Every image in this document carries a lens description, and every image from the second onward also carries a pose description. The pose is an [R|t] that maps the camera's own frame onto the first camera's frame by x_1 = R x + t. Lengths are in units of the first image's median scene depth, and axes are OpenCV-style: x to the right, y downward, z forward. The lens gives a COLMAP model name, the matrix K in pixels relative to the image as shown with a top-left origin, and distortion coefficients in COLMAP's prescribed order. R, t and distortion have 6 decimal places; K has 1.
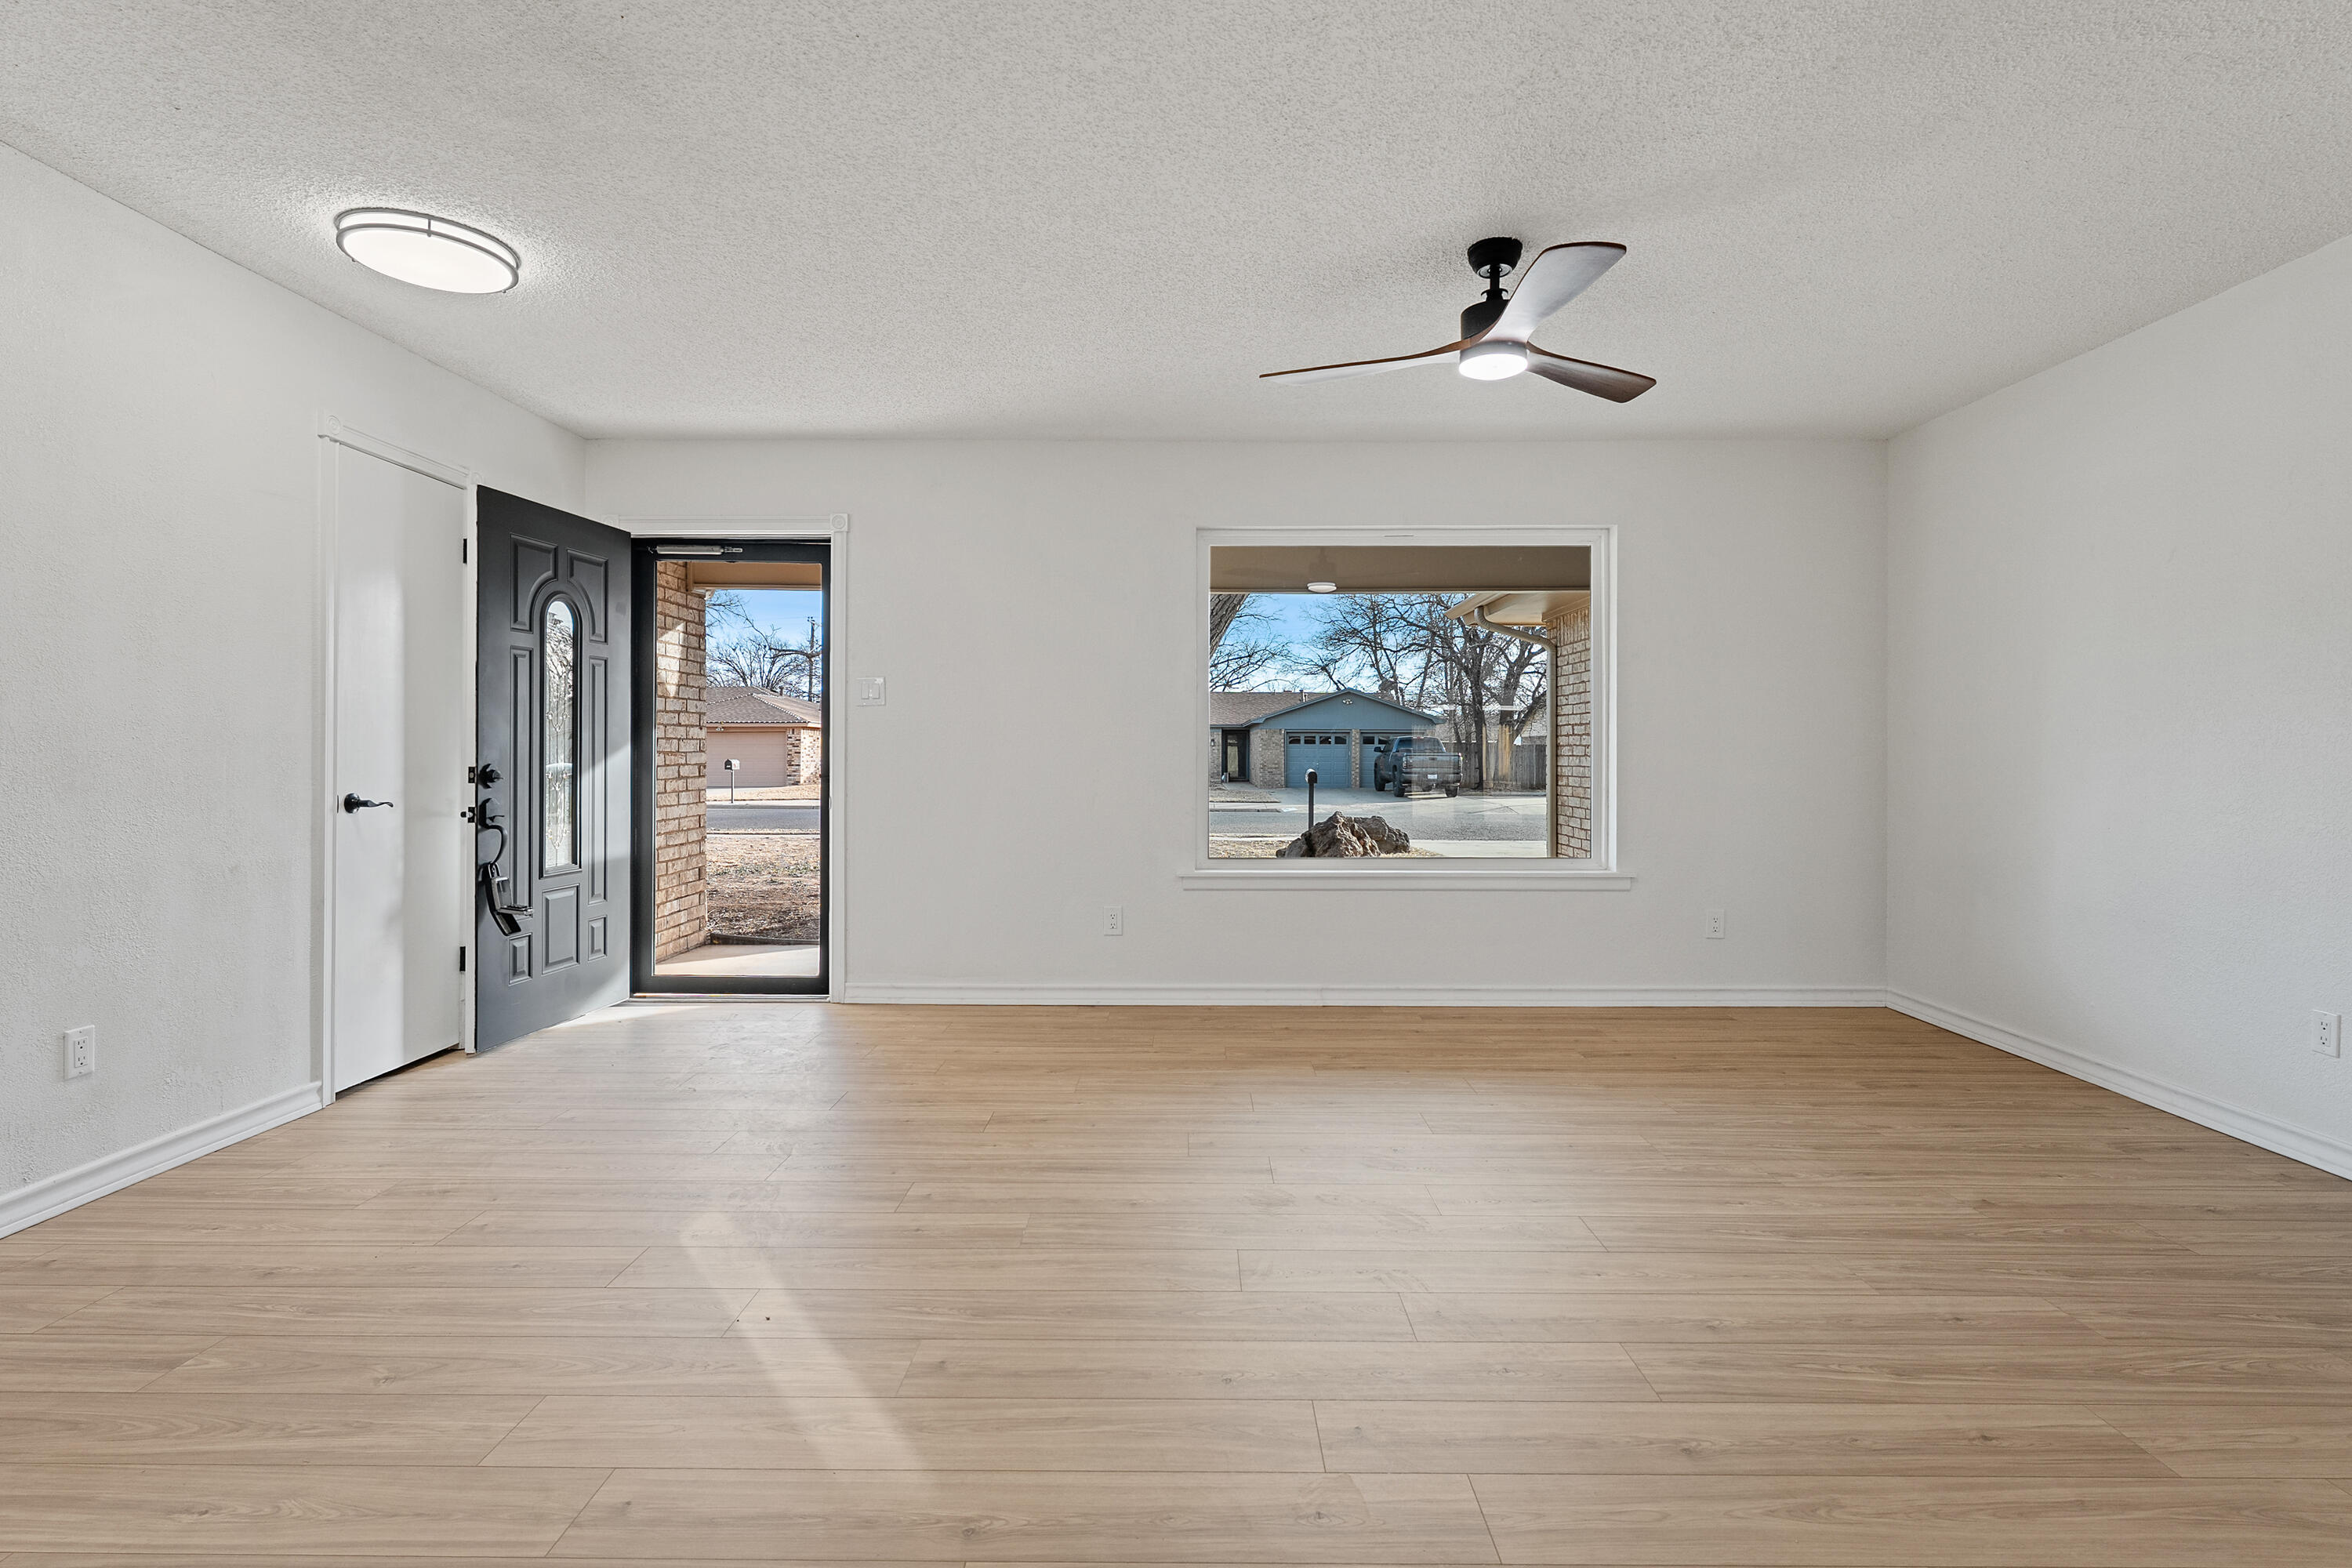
lens RADIAL K [[1124.2, 0, 1180.2], [0, 1124.2, 768.3], [0, 0, 1]] dist [-0.001422, 0.000029]
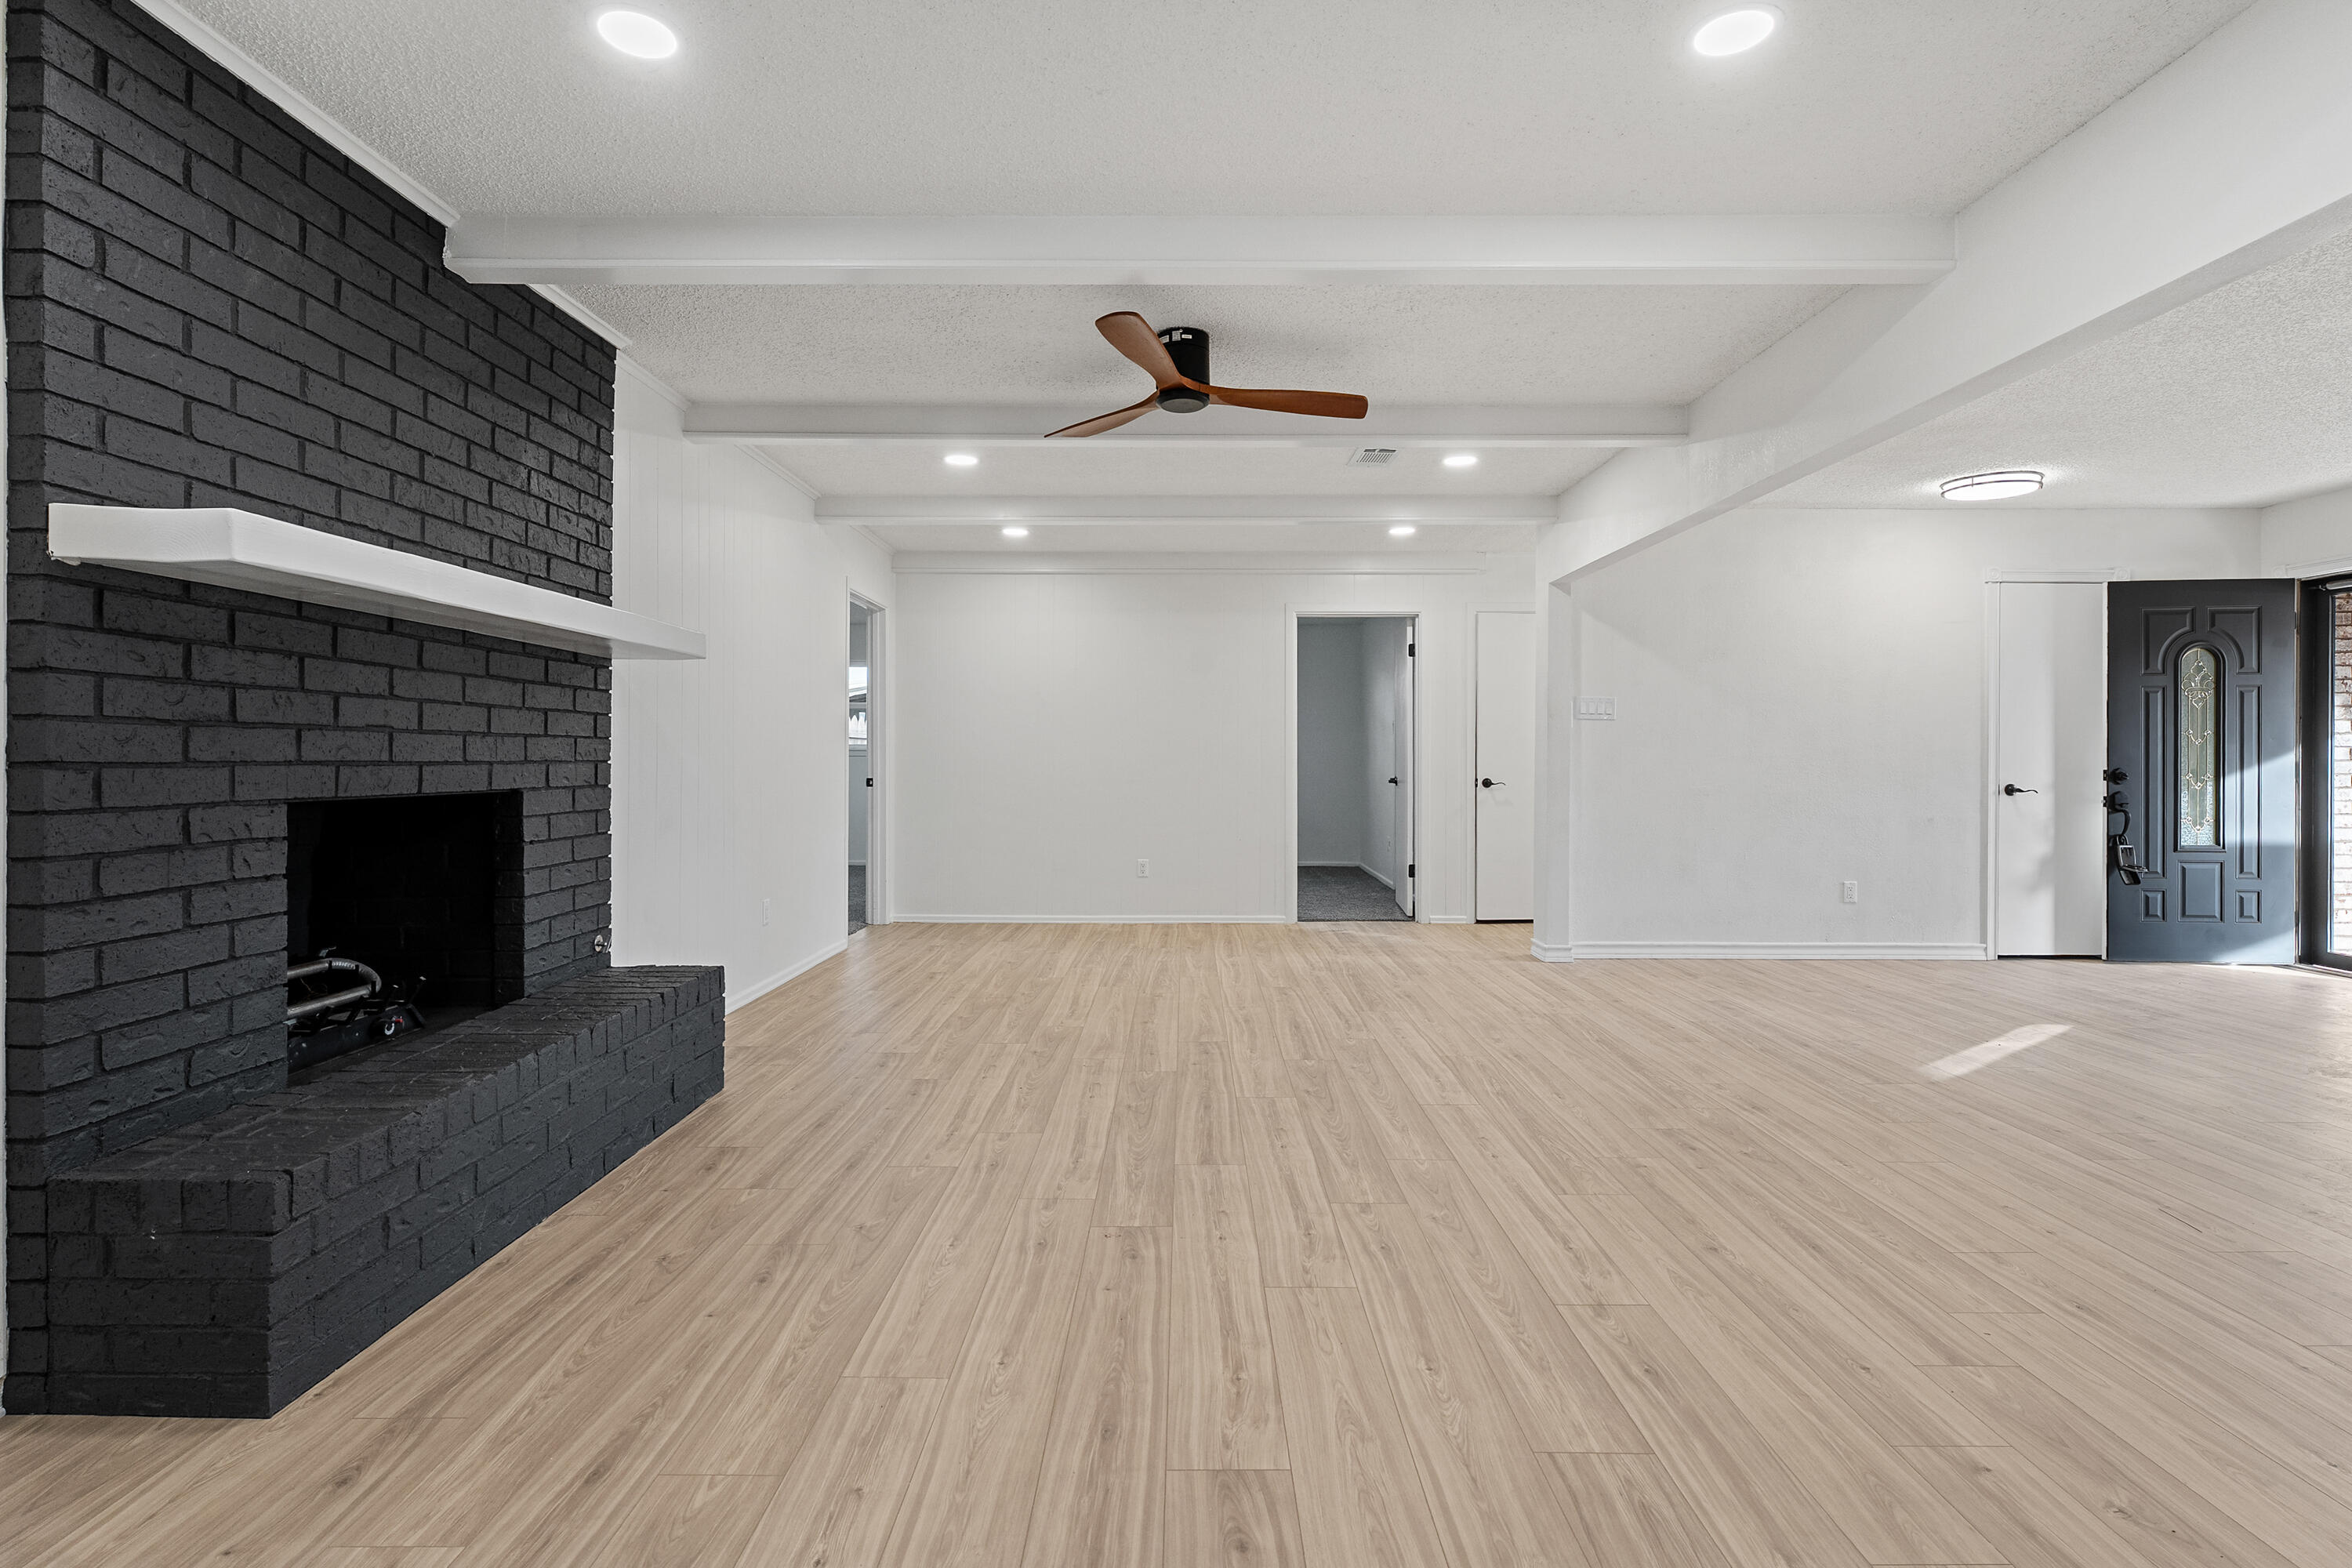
lens RADIAL K [[1124.2, 0, 1181.7], [0, 1124.2, 760.3], [0, 0, 1]] dist [-0.001422, 0.000029]
pose [[0.006454, -0.001765, -0.999978, 0.863347], [-0.015020, 0.999885, -0.001862, 0.007562], [0.999866, 0.015031, 0.006427, -0.248102]]
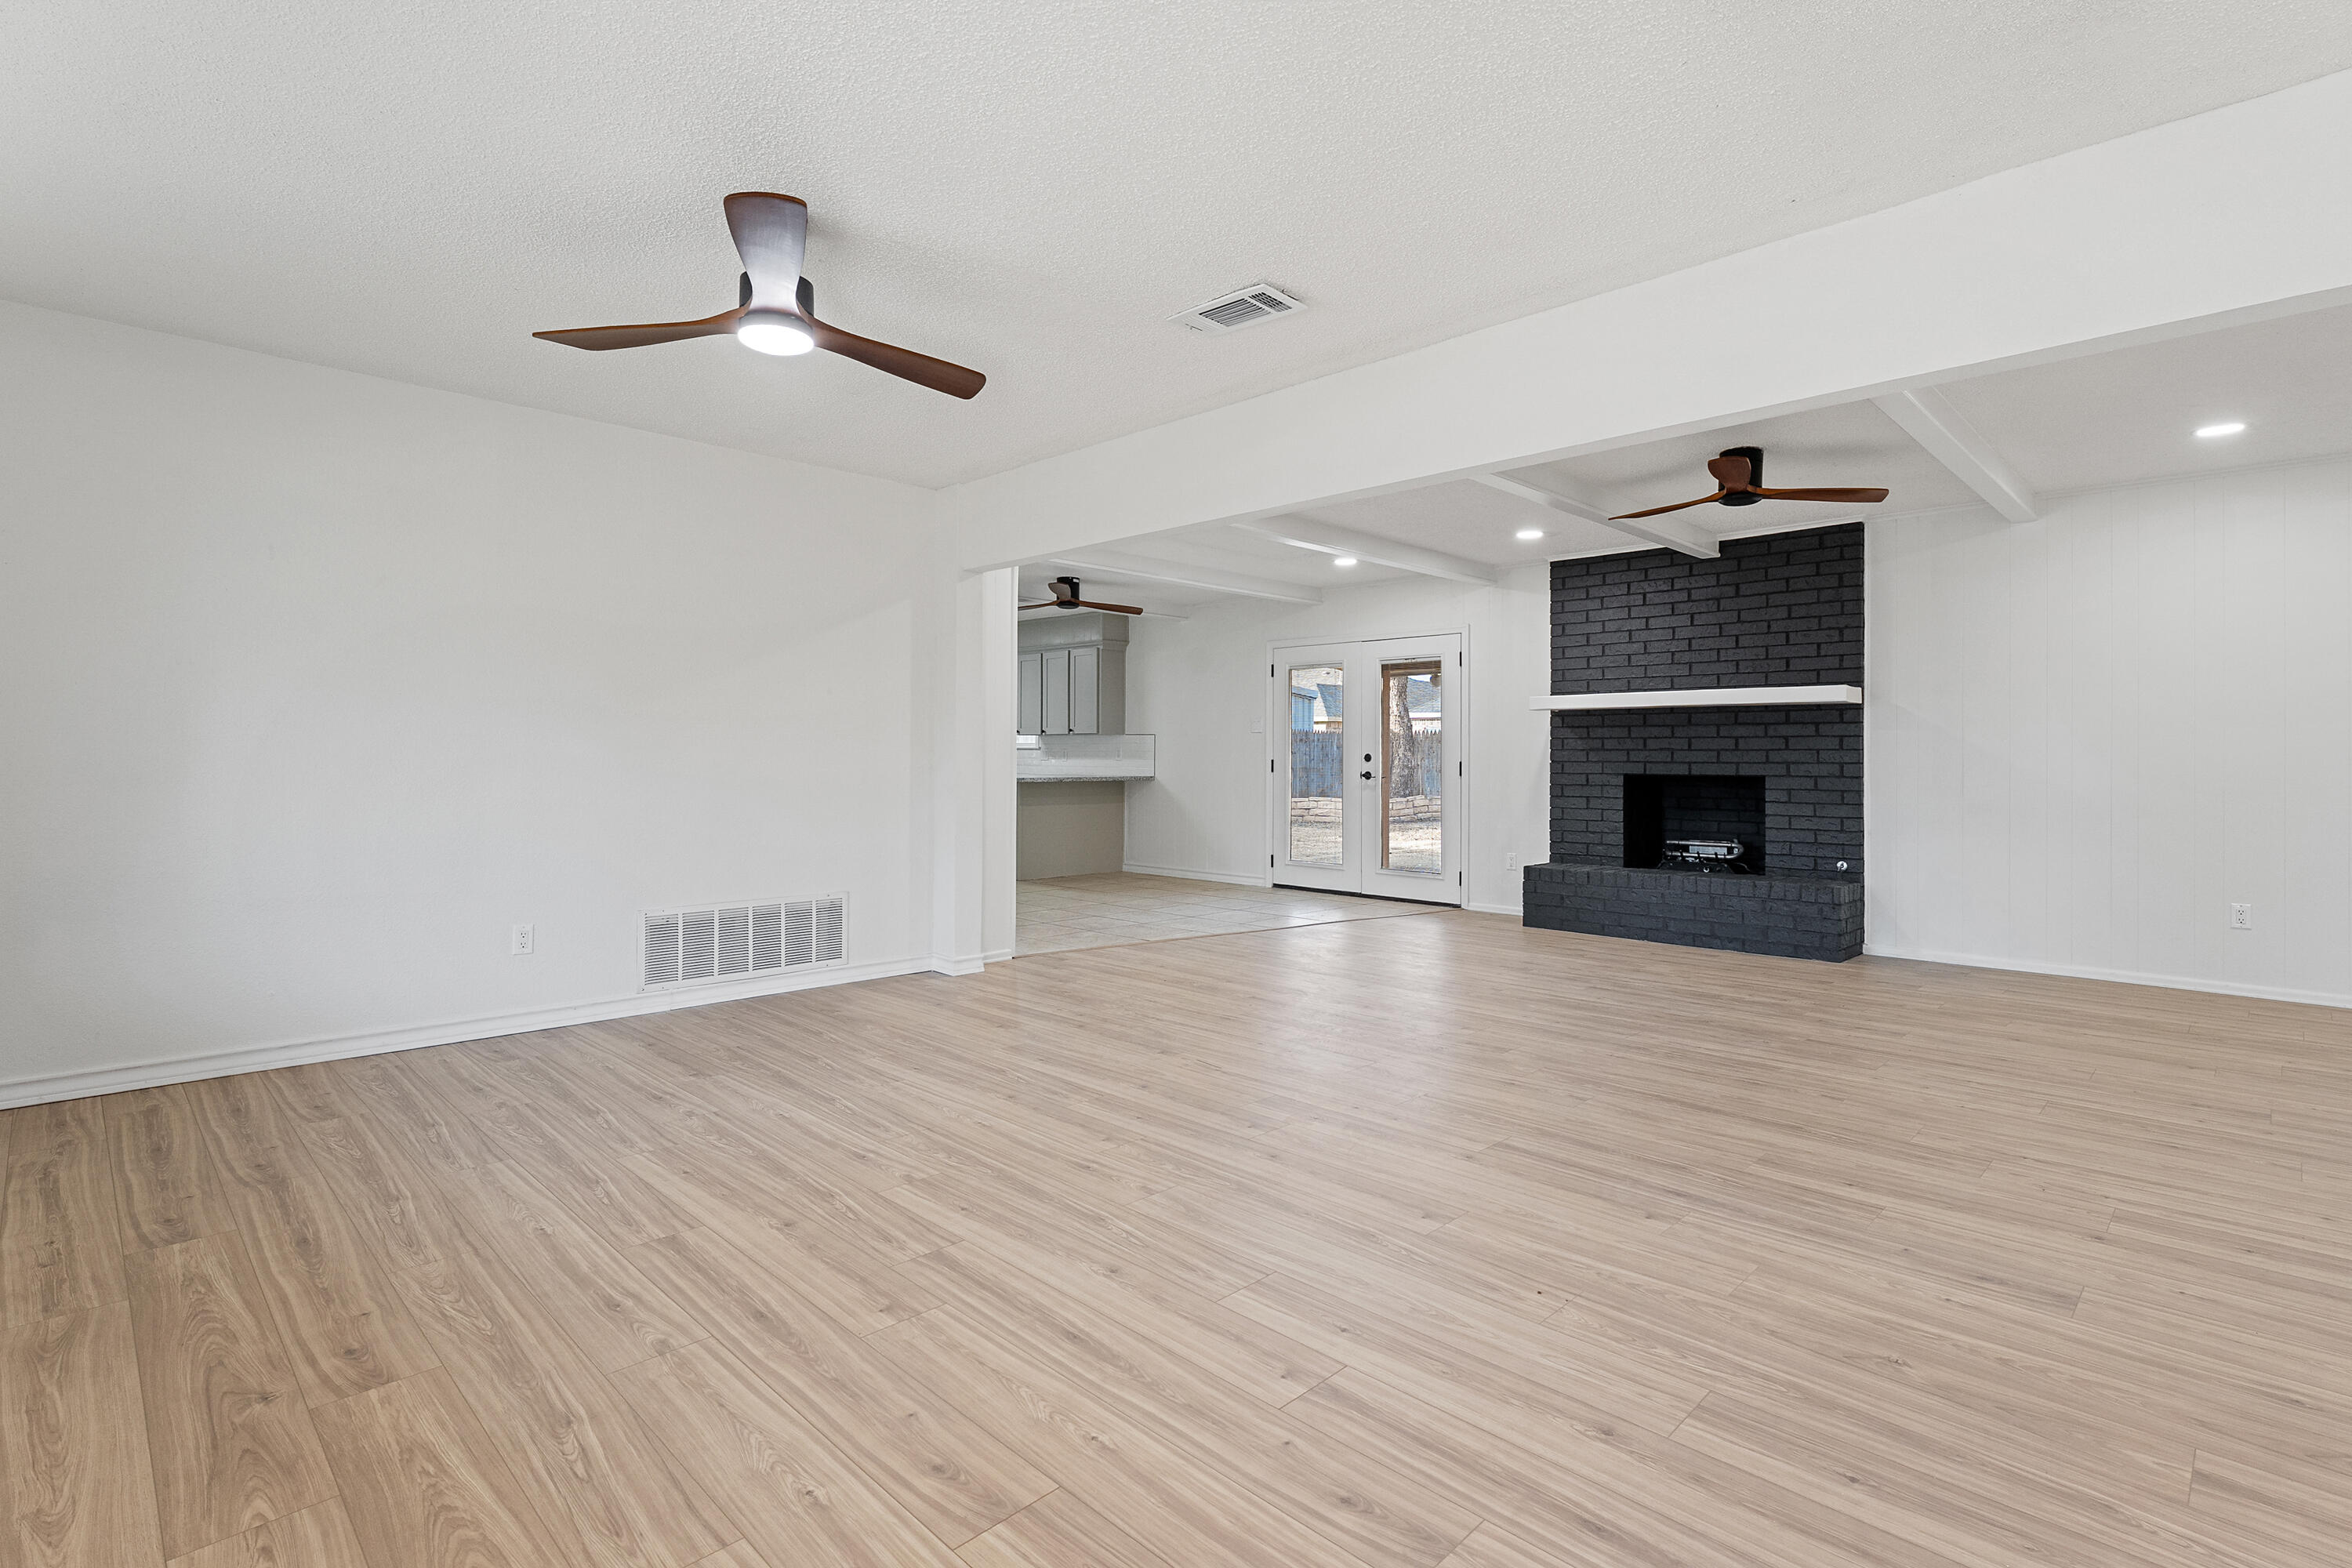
lens RADIAL K [[1124.2, 0, 1172.1], [0, 1124.2, 753.5], [0, 0, 1]] dist [-0.001422, 0.000029]
pose [[-0.716027, -0.003380, 0.698065, -0.469855], [0.002931, 0.999965, 0.007849, -0.014925], [-0.698067, 0.007667, -0.715992, 1.093111]]
